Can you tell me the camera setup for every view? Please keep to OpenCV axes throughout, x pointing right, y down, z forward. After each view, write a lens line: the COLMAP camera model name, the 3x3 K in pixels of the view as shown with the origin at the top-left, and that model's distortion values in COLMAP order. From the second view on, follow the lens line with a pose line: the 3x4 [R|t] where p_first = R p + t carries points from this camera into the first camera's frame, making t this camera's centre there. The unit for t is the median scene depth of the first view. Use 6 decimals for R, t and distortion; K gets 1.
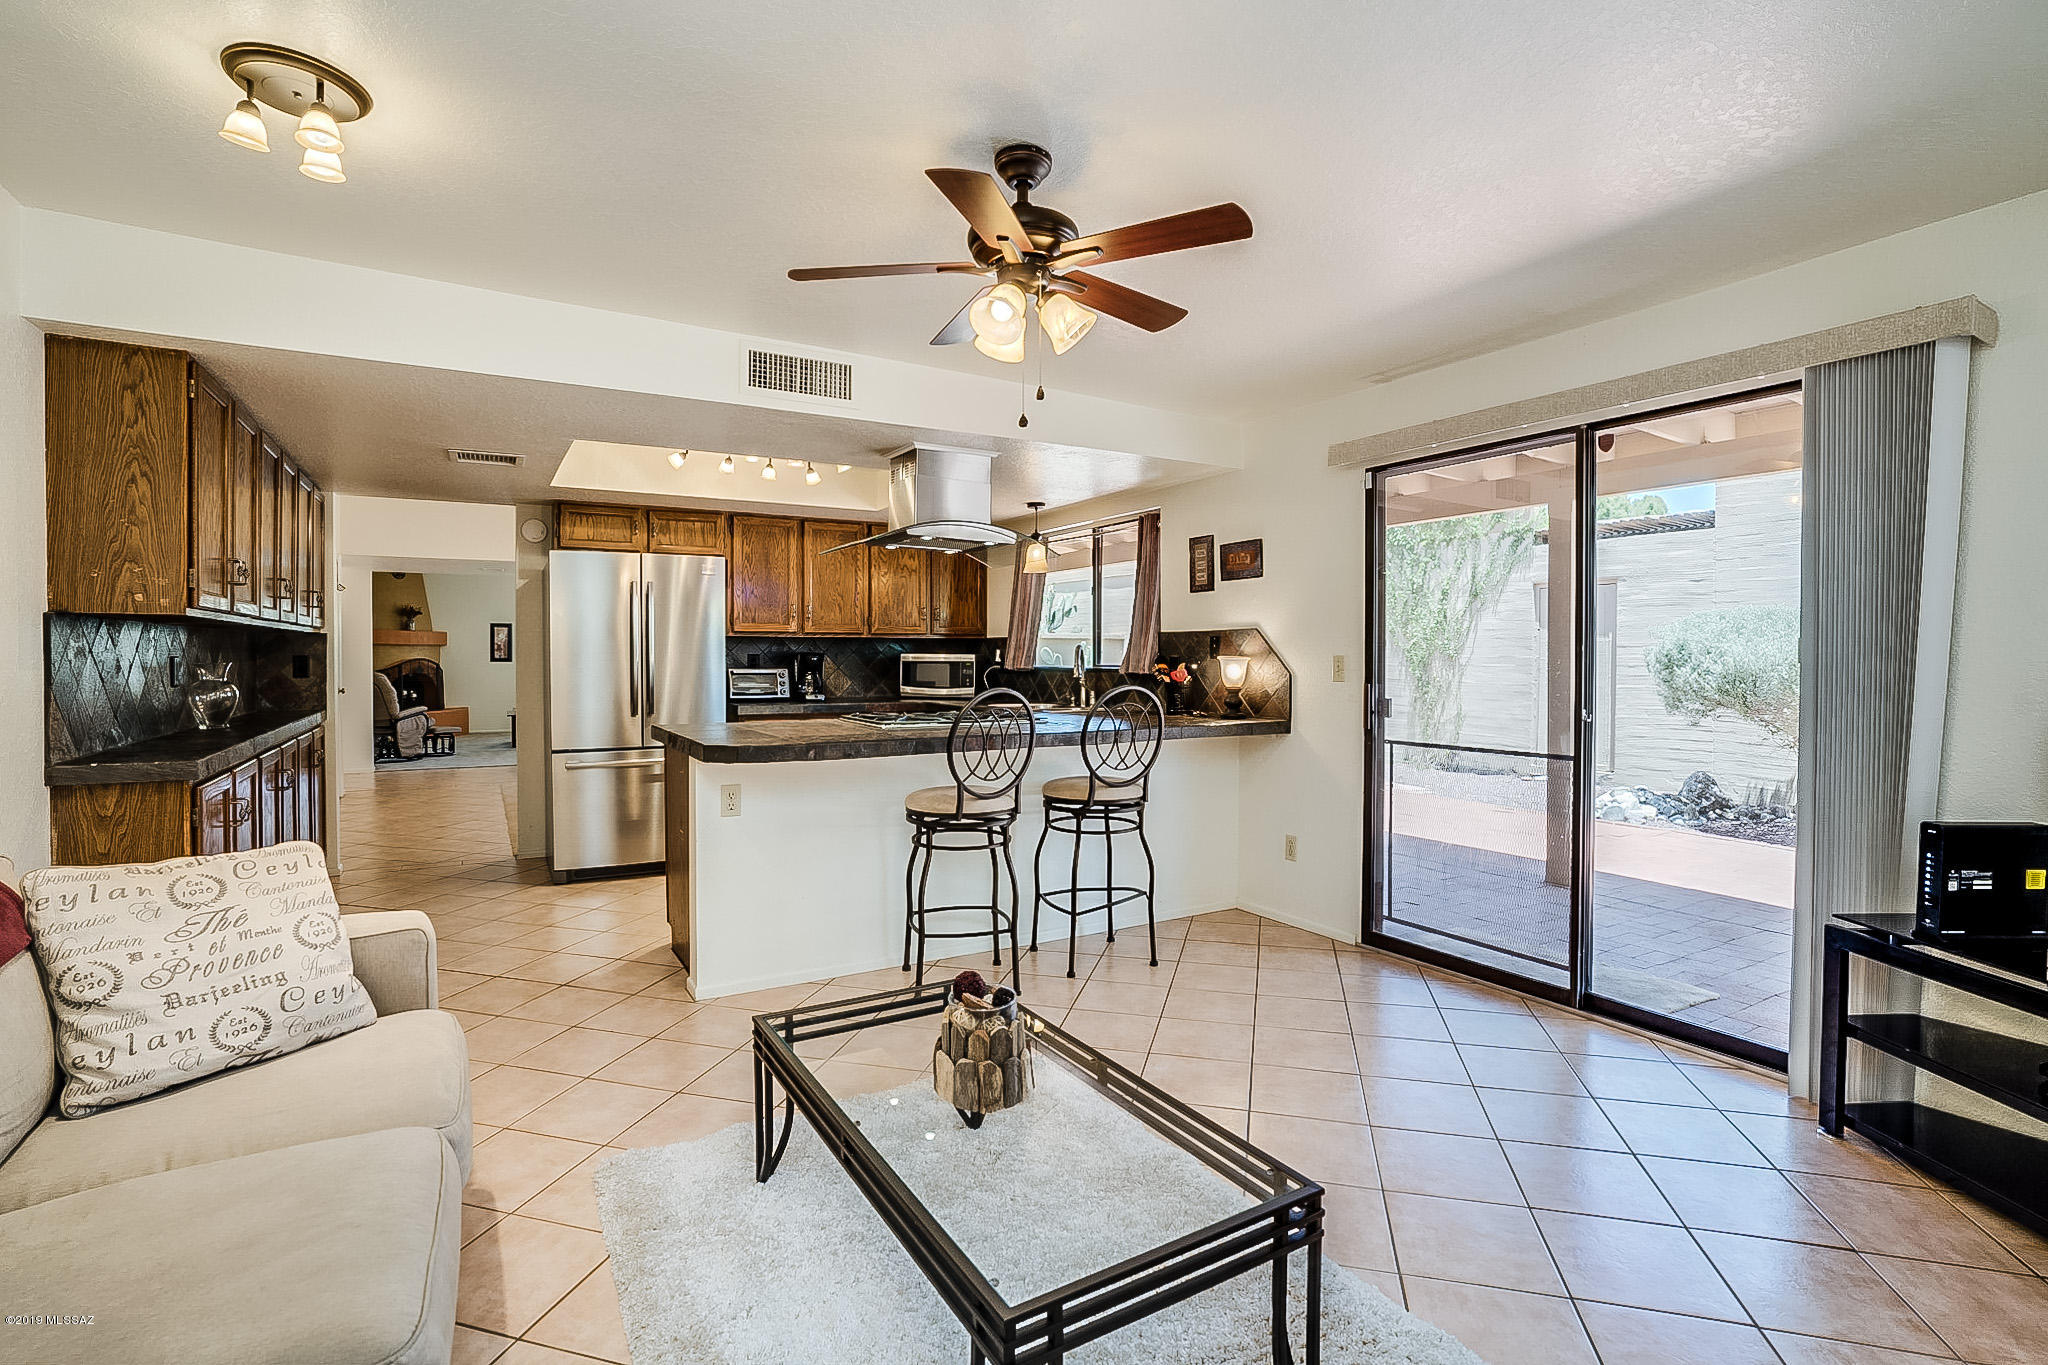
lens RADIAL K [[963.1, 0, 1011.5], [0, 963.1, 671.5], [0, 0, 1]] dist [-0.035061, 0.004261]
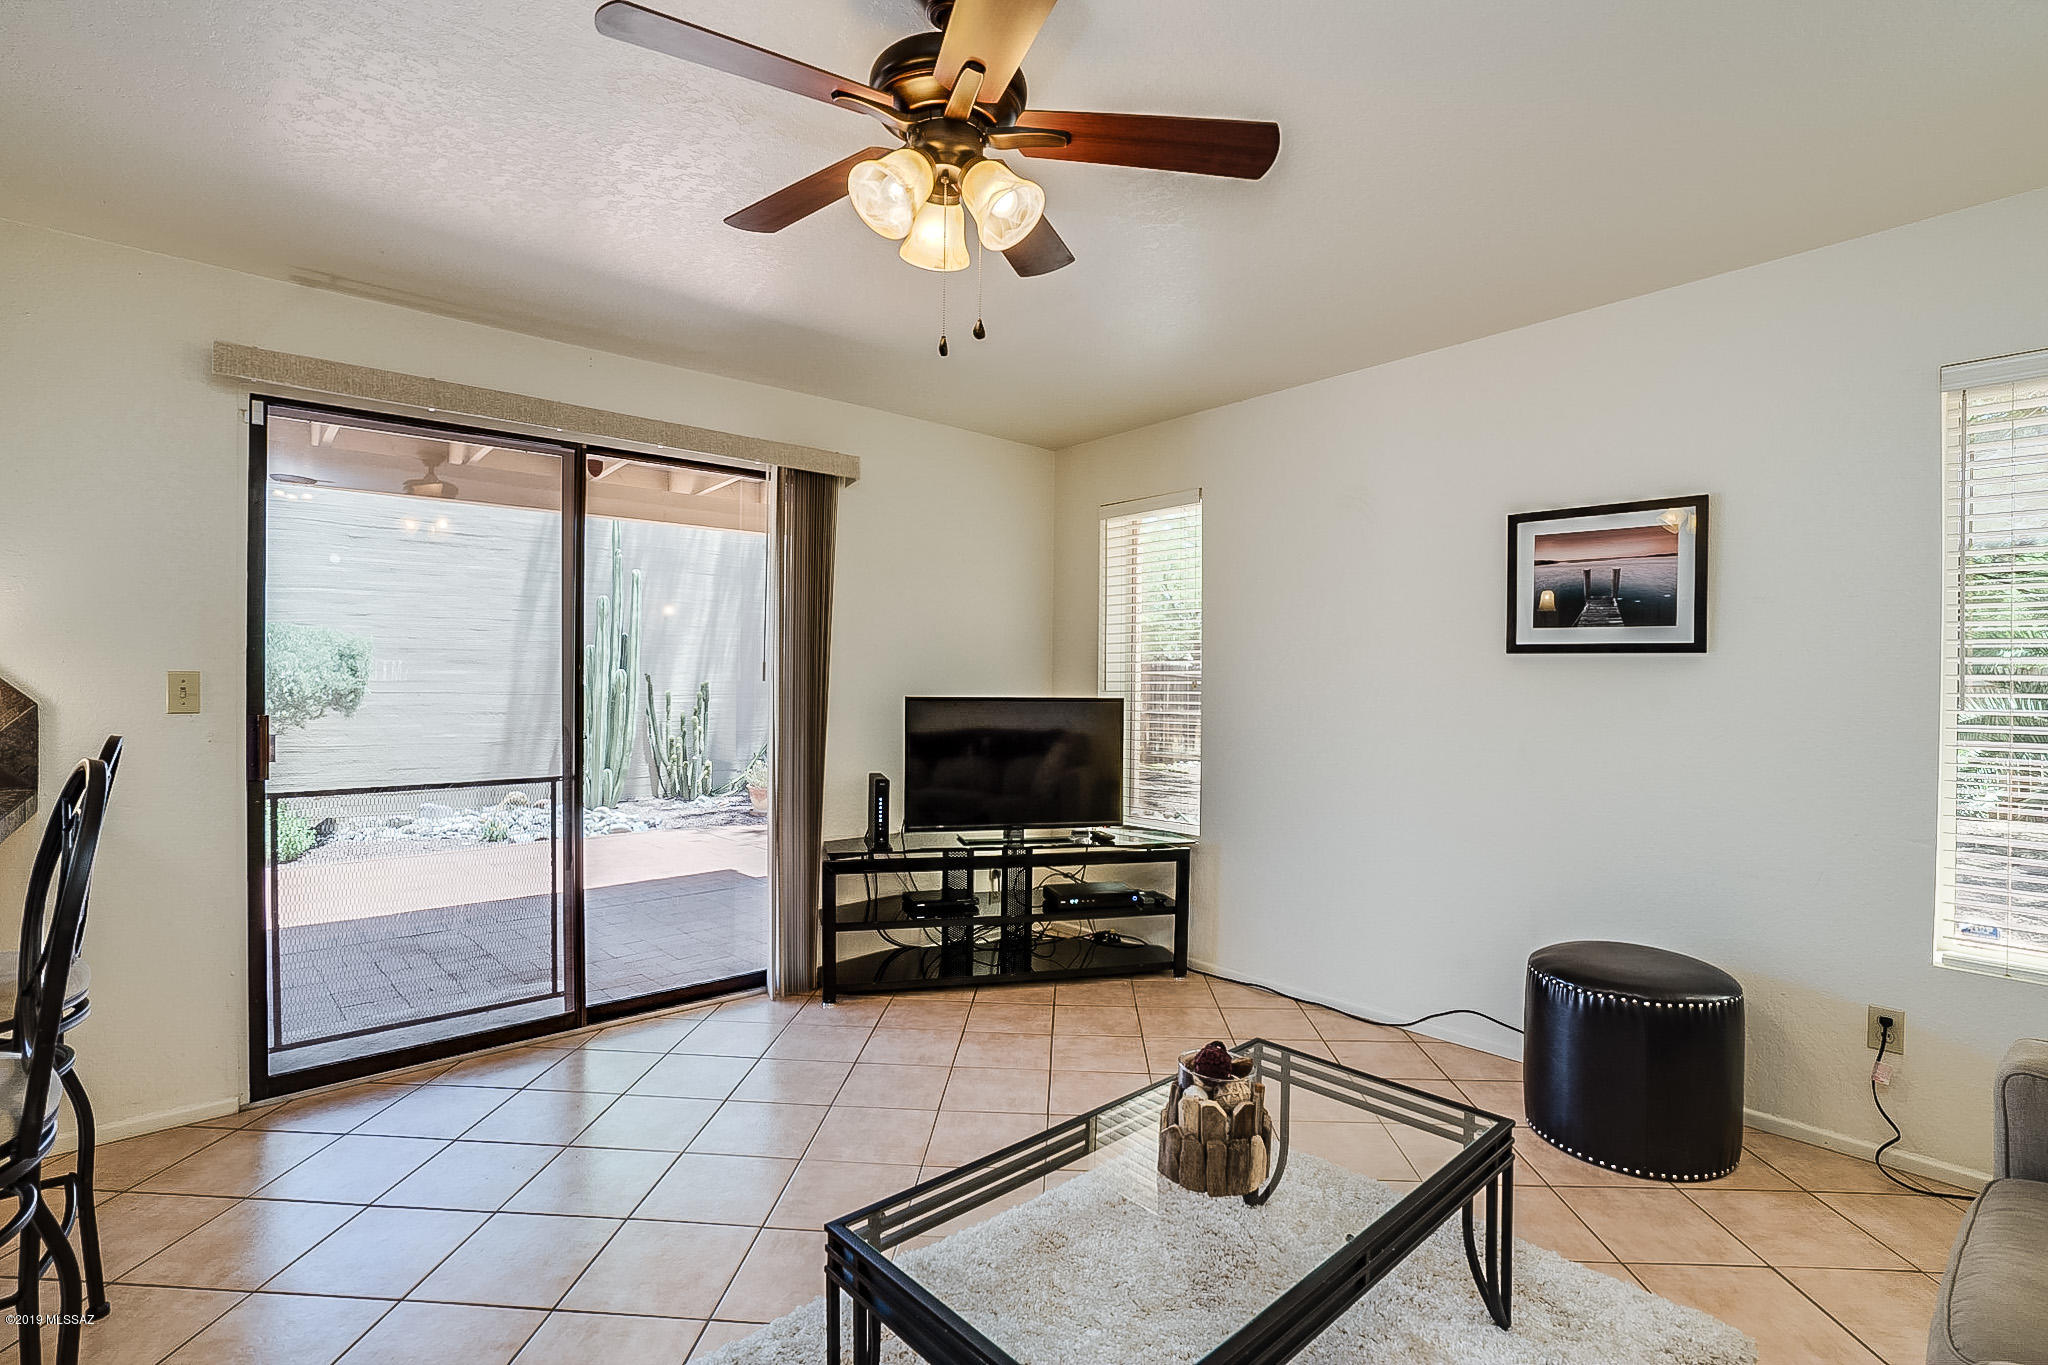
lens RADIAL K [[963.1, 0, 1020.9], [0, 963.1, 683.0], [0, 0, 1]] dist [-0.035061, 0.004261]
pose [[-0.220465, -0.007523, 0.975366, -0.467317], [0.006547, 0.999936, 0.009192, -0.013222], [-0.975373, 0.008412, -0.220401, 0.740656]]
